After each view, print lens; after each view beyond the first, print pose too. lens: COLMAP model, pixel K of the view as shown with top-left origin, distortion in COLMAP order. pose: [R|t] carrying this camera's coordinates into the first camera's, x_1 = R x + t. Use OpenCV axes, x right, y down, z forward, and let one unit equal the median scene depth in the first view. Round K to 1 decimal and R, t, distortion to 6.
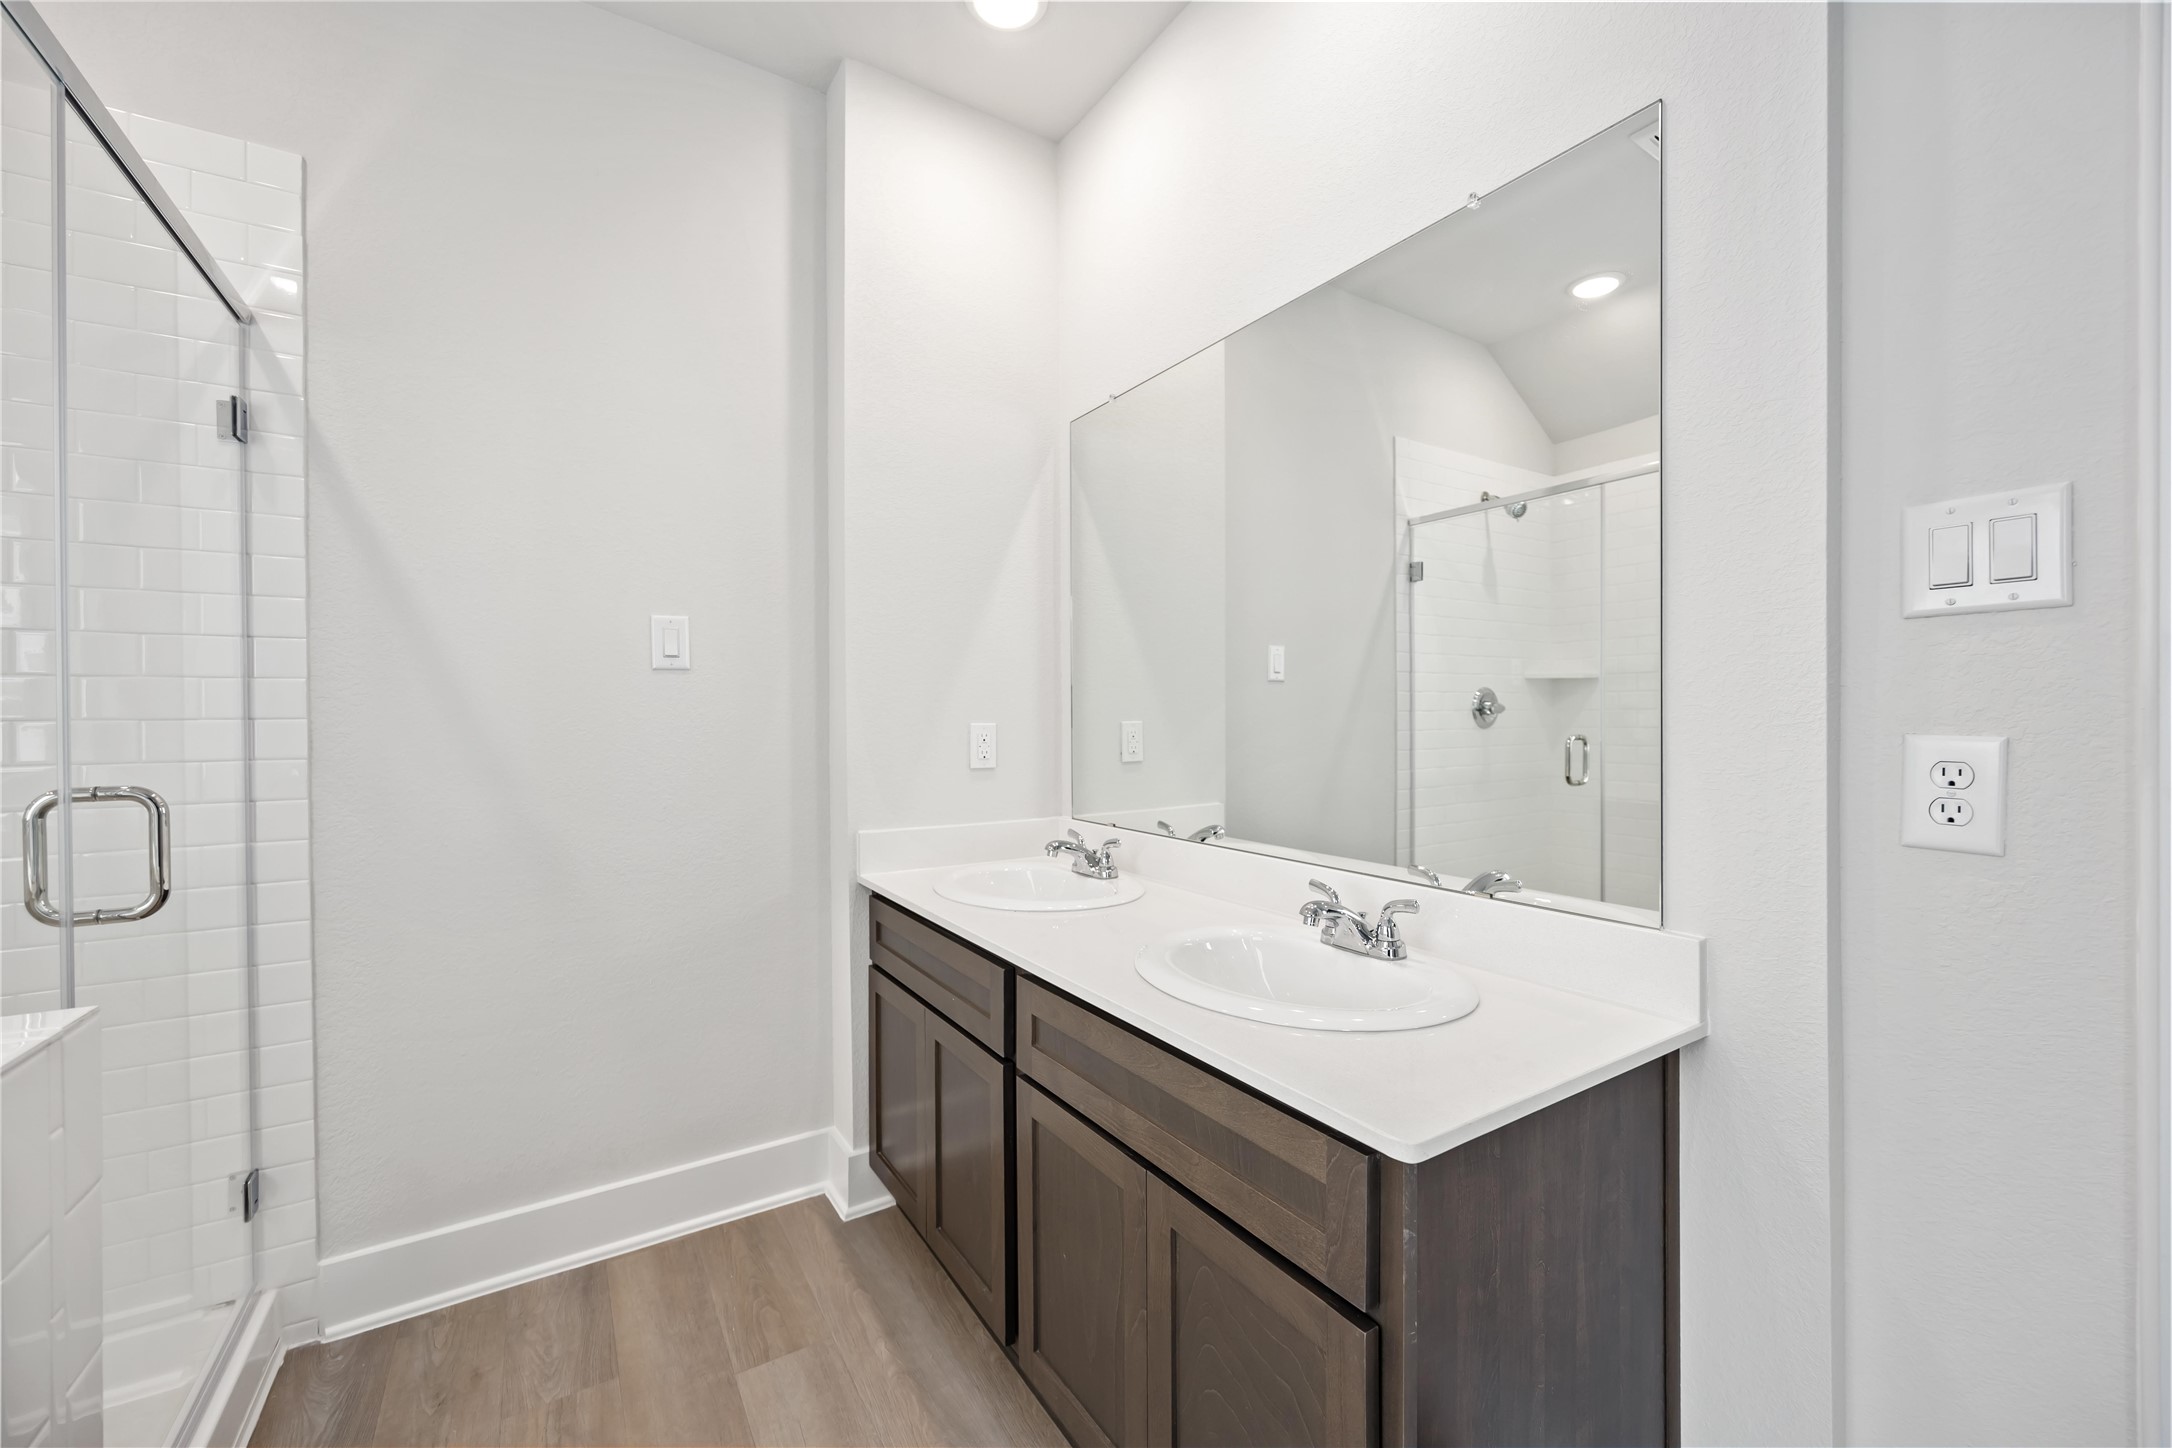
lens RADIAL K [[871.1, 0, 1101.4], [0, 871.1, 713.5], [0, 0, 1]] dist [-0.003288, 0.000329]
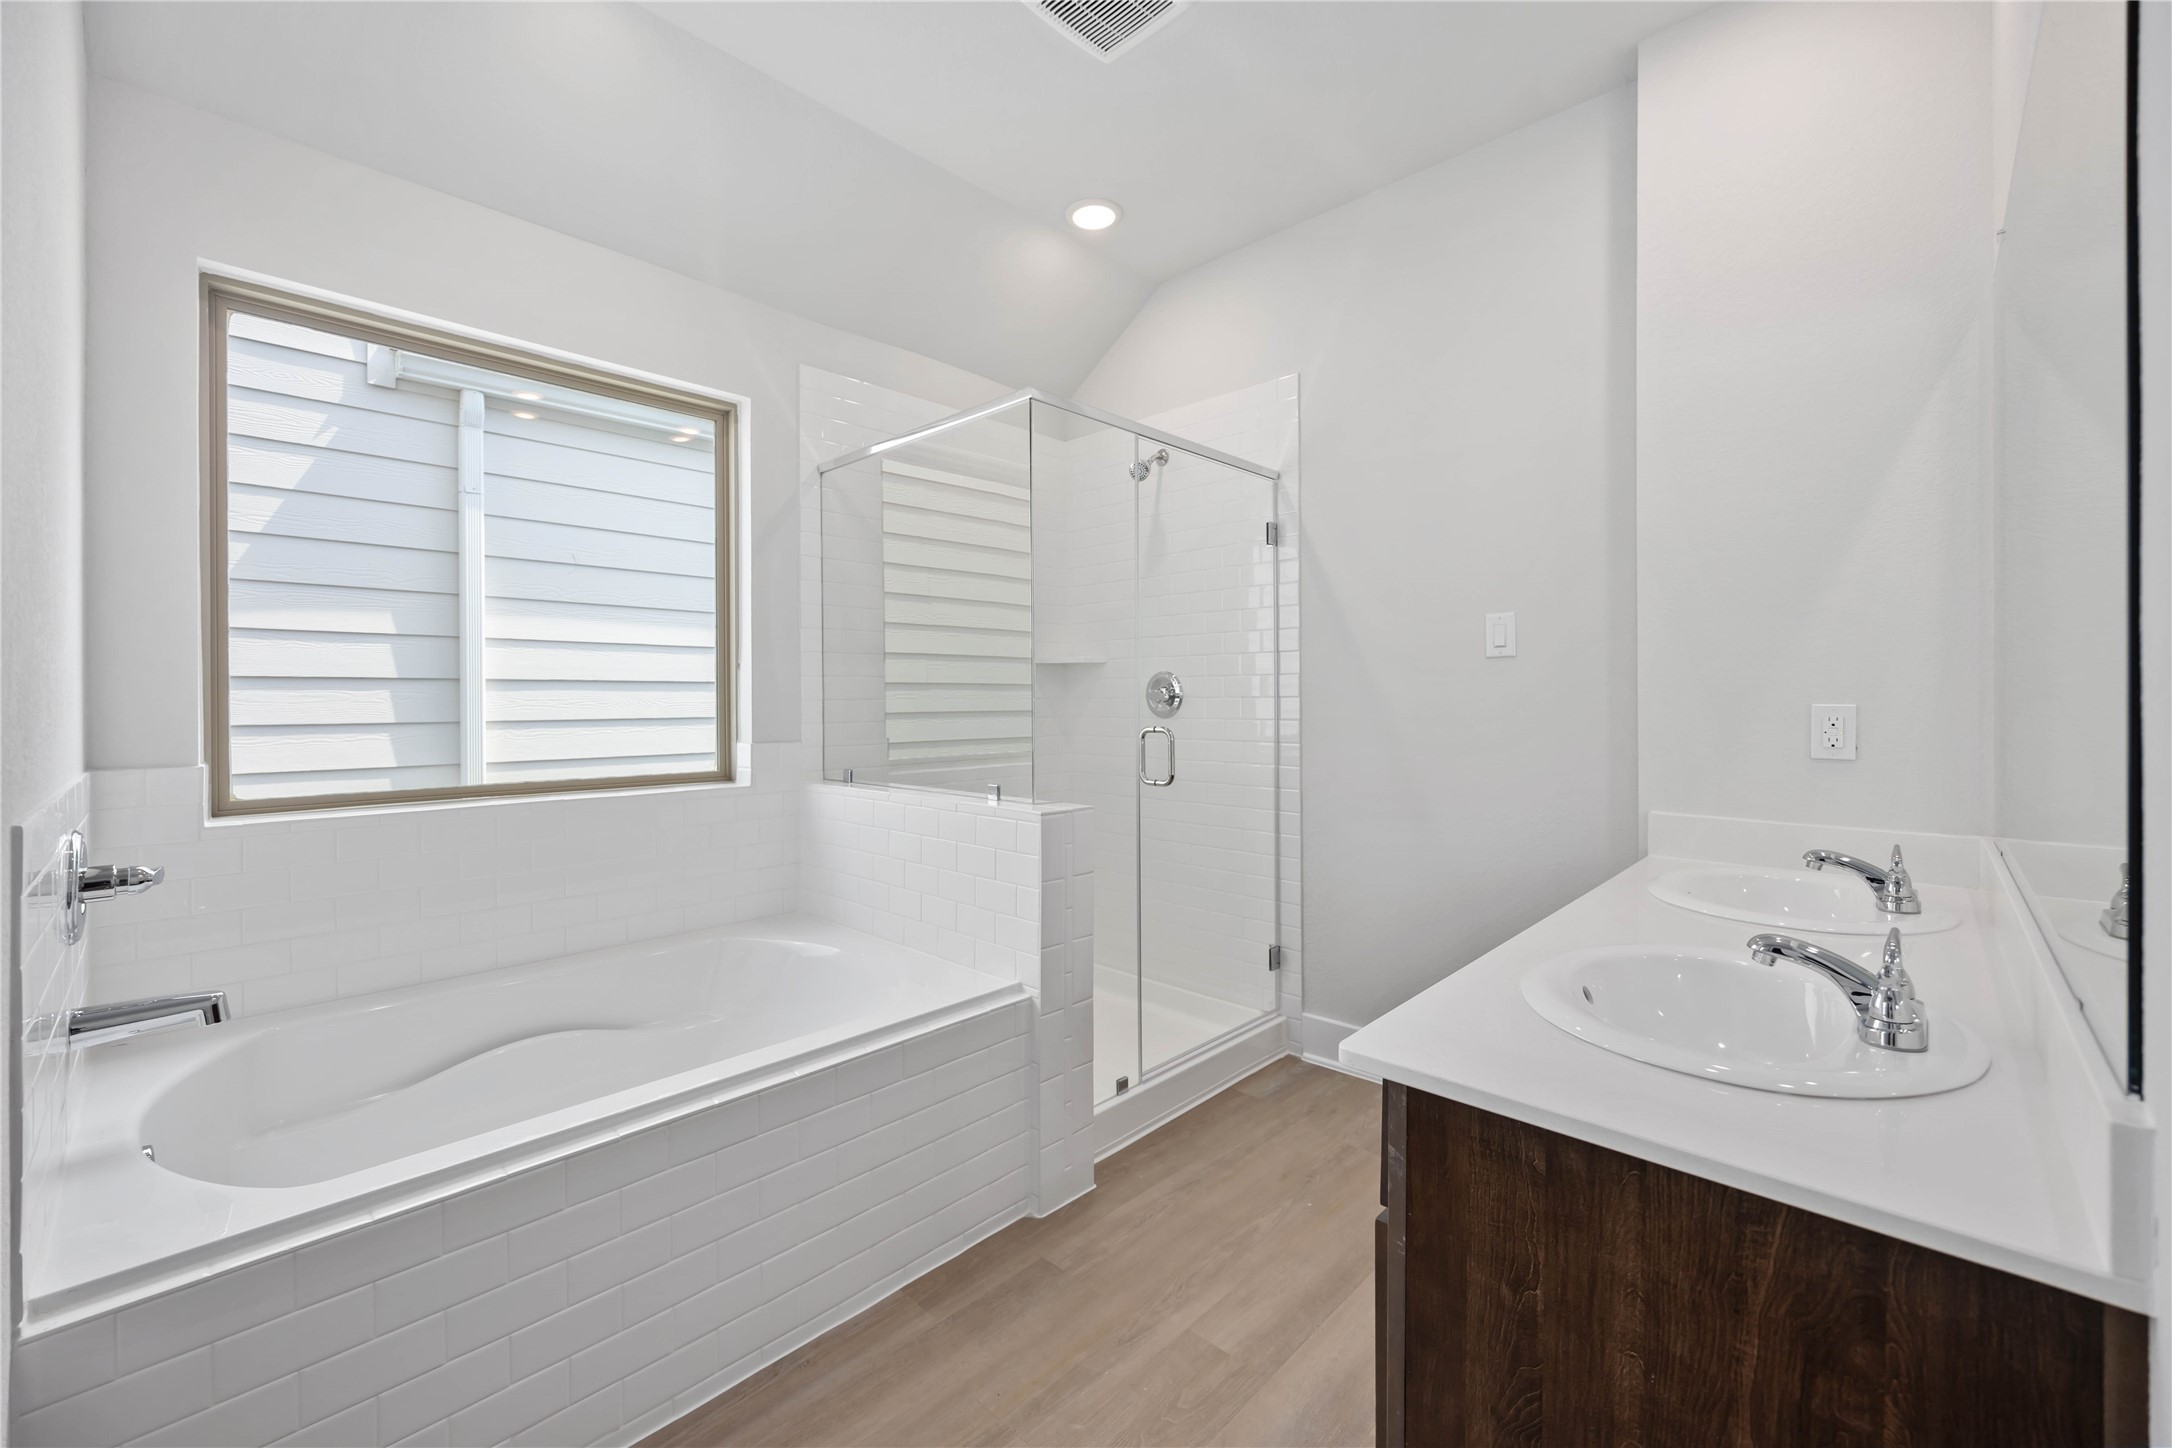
lens RADIAL K [[871.1, 0, 1093.7], [0, 871.1, 713.3], [0, 0, 1]] dist [-0.003288, 0.000329]
pose [[0.236131, 0.017074, -0.971571, 0.687945], [-0.000048, 0.999846, 0.017560, 0.007713], [0.971721, -0.004099, 0.236095, 0.196072]]
